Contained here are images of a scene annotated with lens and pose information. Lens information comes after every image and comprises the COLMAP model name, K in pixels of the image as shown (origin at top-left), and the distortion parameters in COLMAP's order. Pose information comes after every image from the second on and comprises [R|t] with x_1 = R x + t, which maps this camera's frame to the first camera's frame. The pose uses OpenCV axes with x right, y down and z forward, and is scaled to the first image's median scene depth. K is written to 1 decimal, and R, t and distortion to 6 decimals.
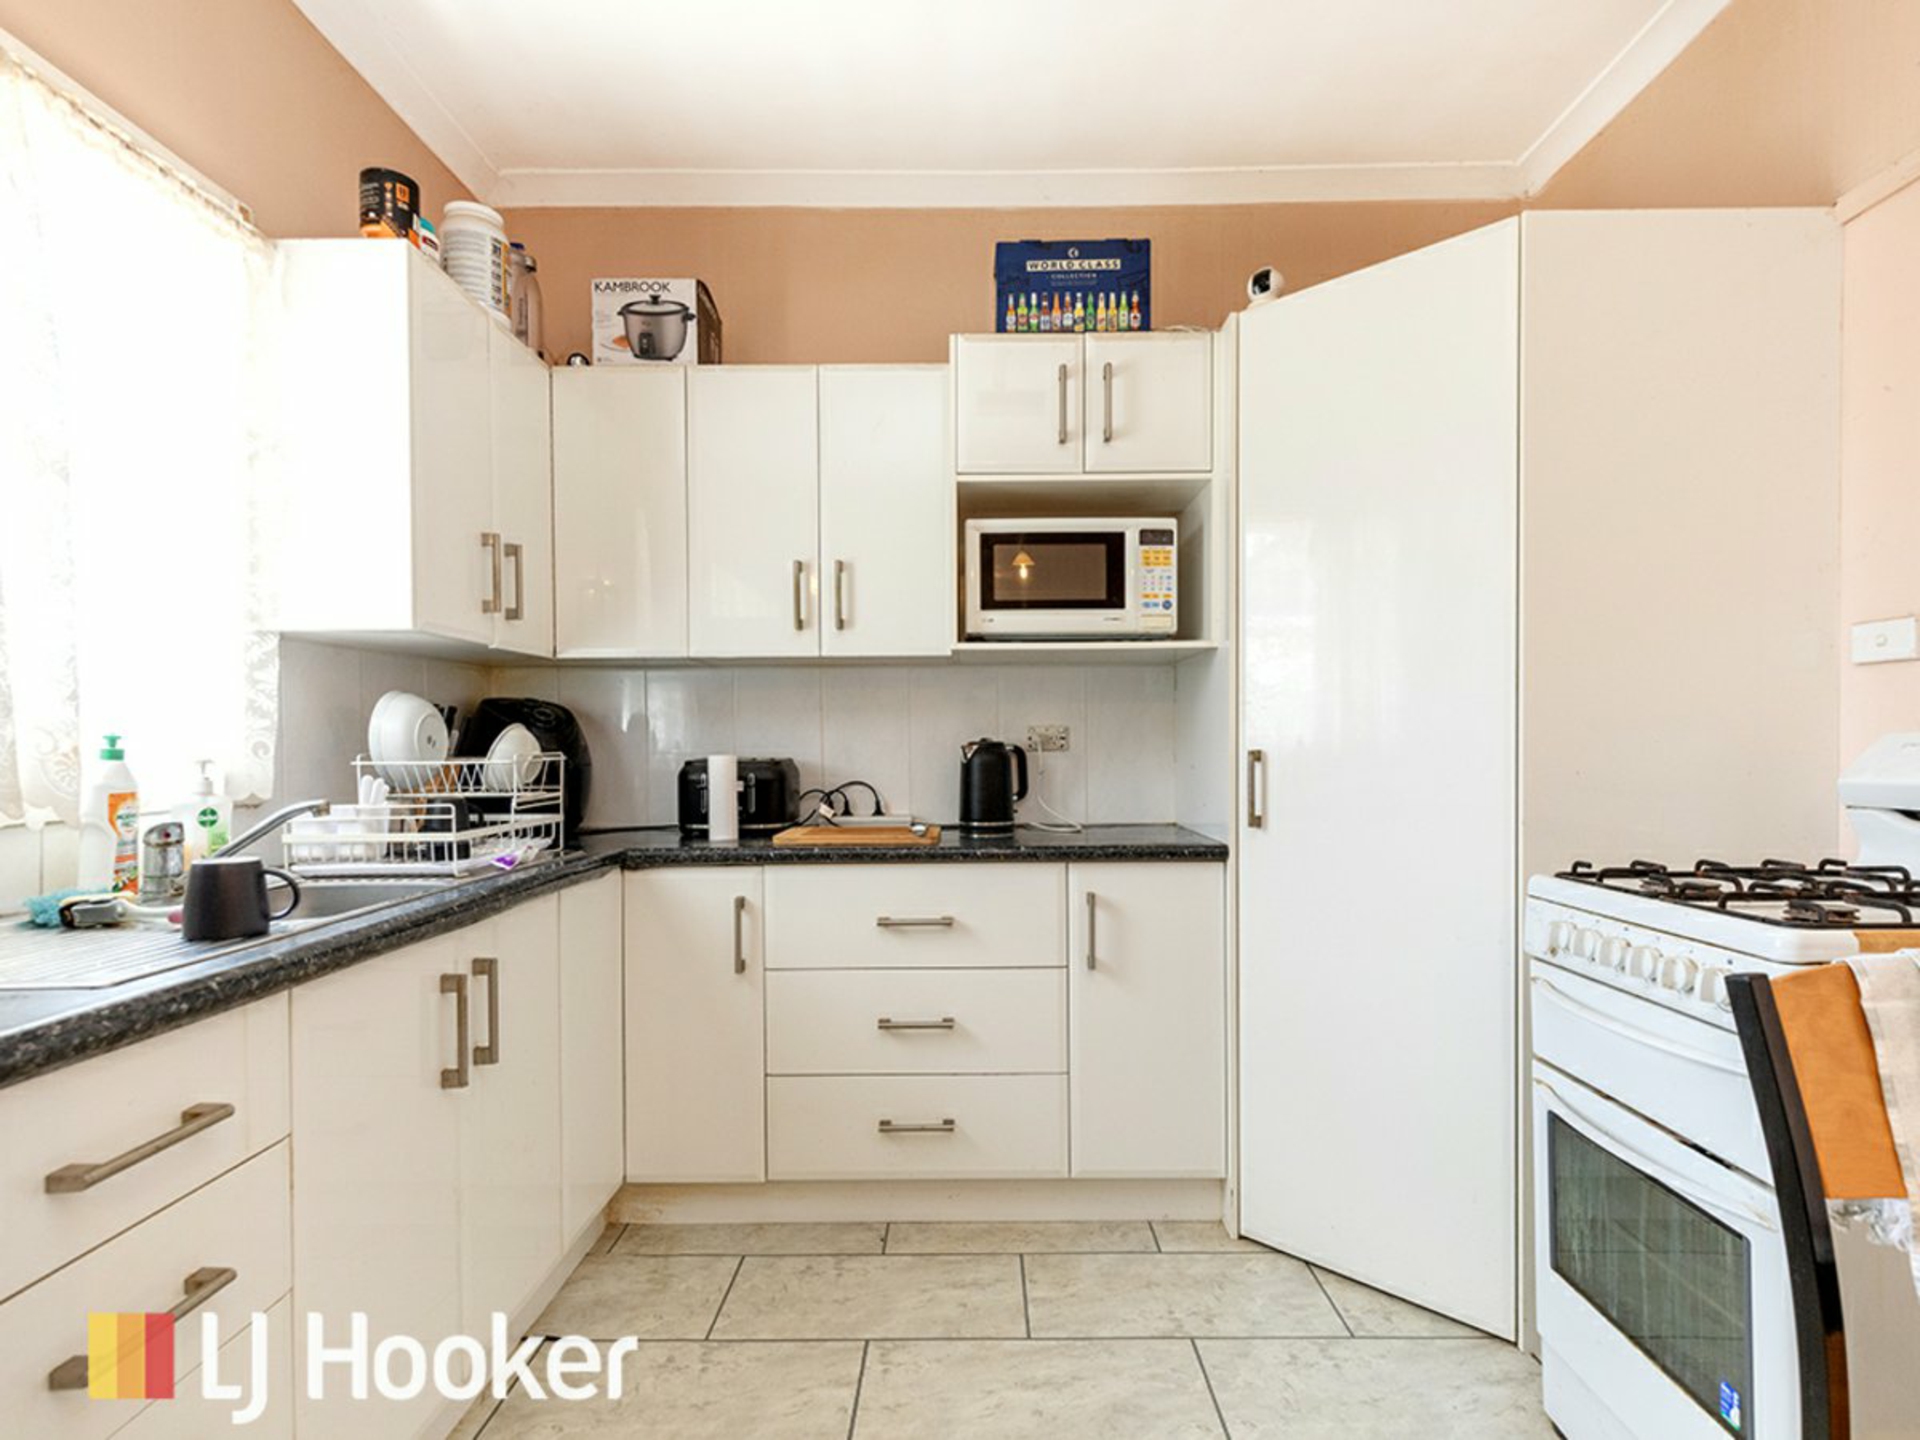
lens RADIAL K [[981.1, 0, 974.8], [0, 981.1, 752.2], [0, 0, 1]] dist [0.005502, -0.001390]
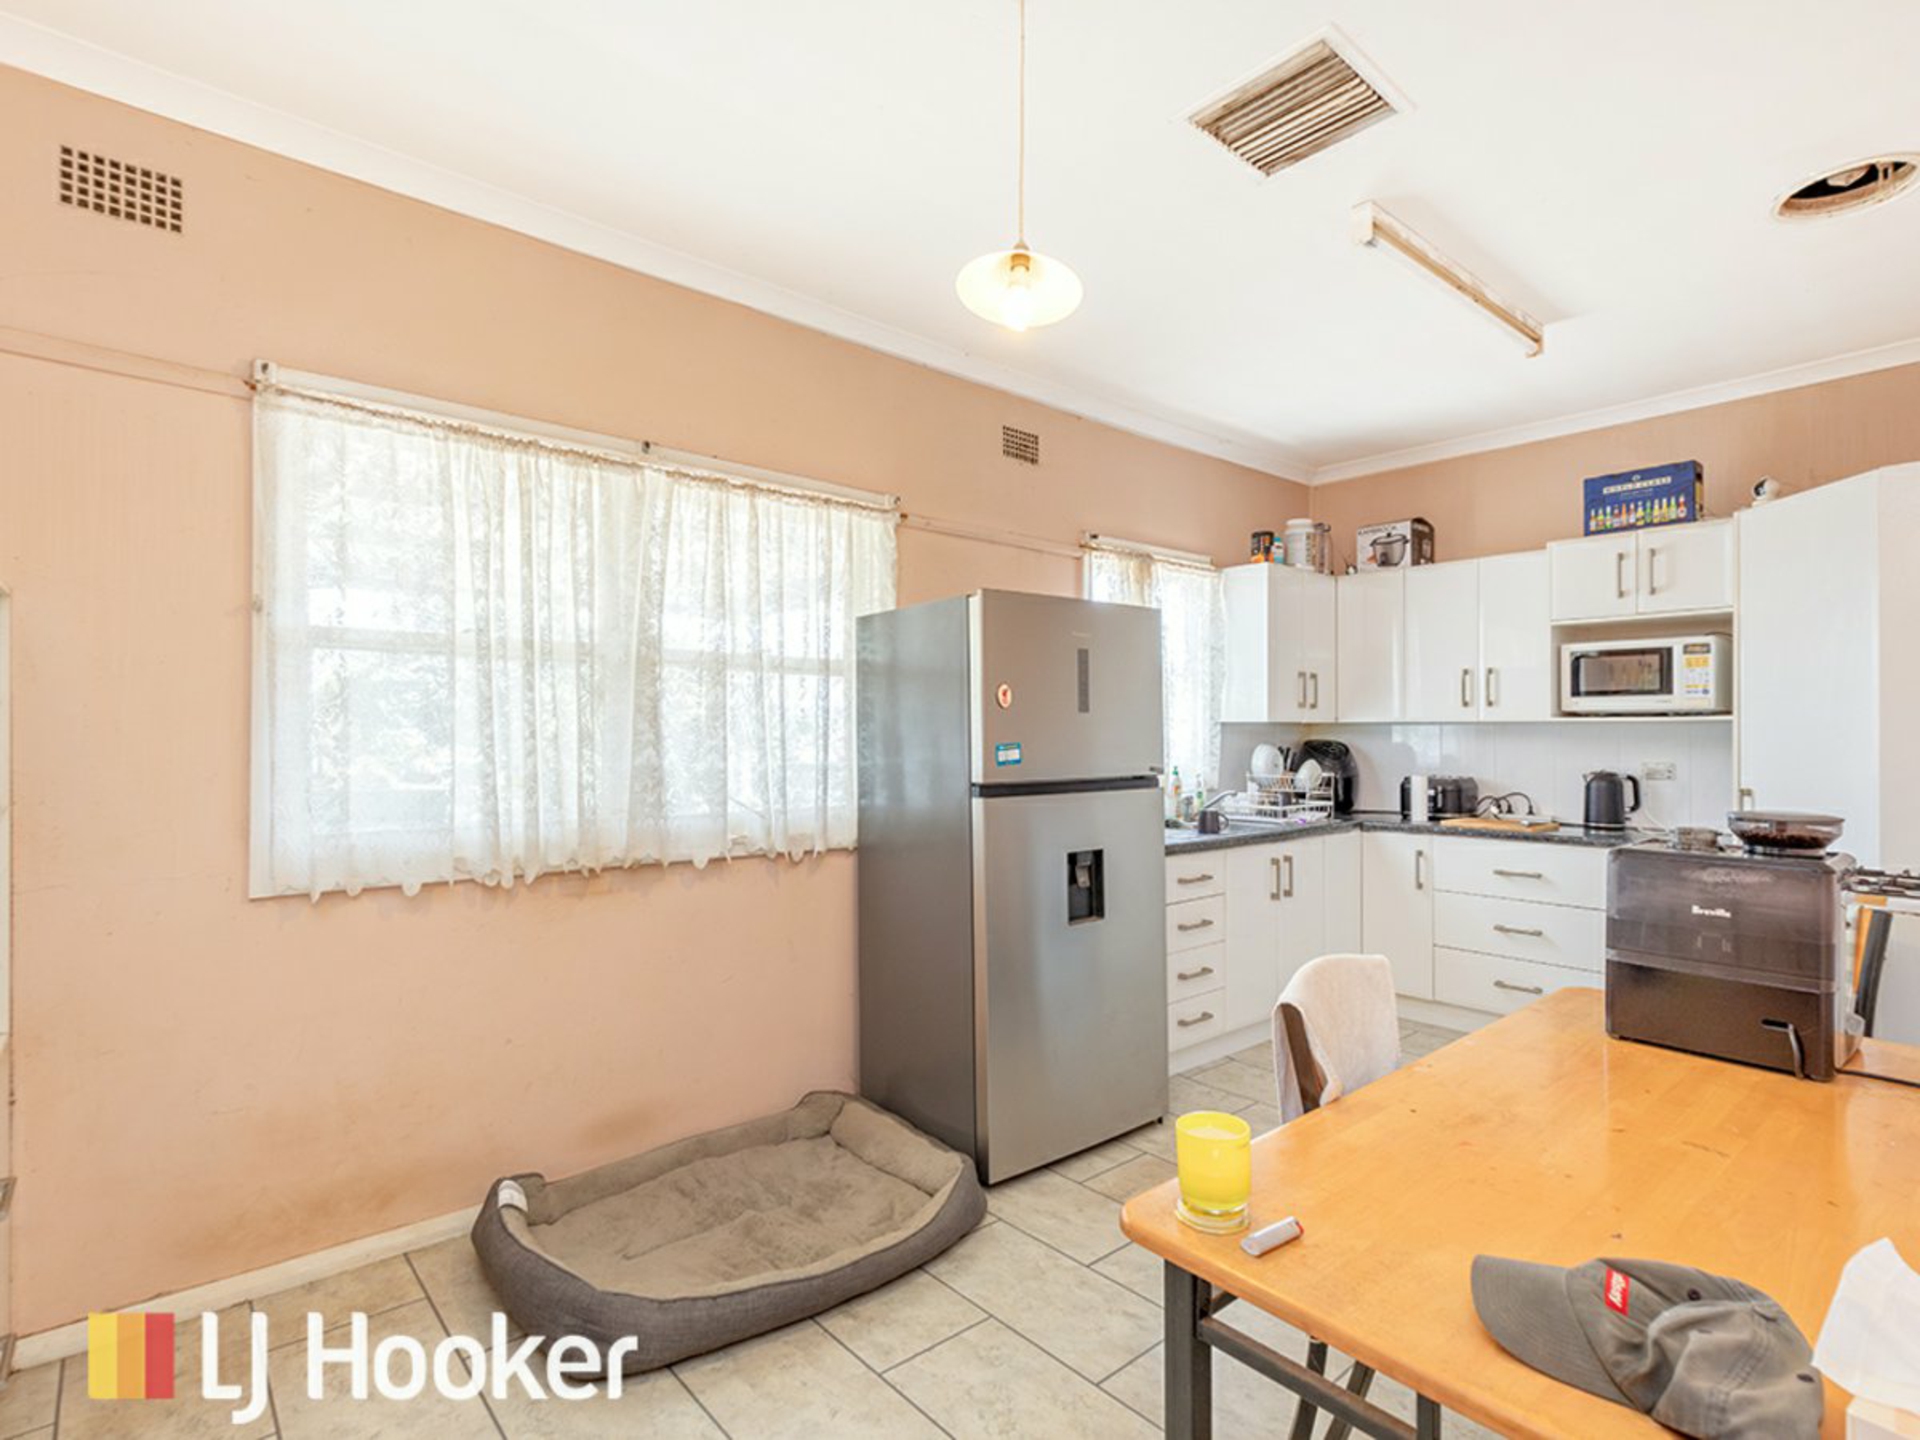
lens RADIAL K [[981.1, 0, 962.1], [0, 981.1, 729.0], [0, 0, 1]] dist [0.005502, -0.001390]
pose [[0.652668, 0.007552, -0.757606, 0.610899], [-0.012549, 0.999921, -0.000843, -0.075477], [0.757540, 0.010058, 0.652711, -0.913163]]
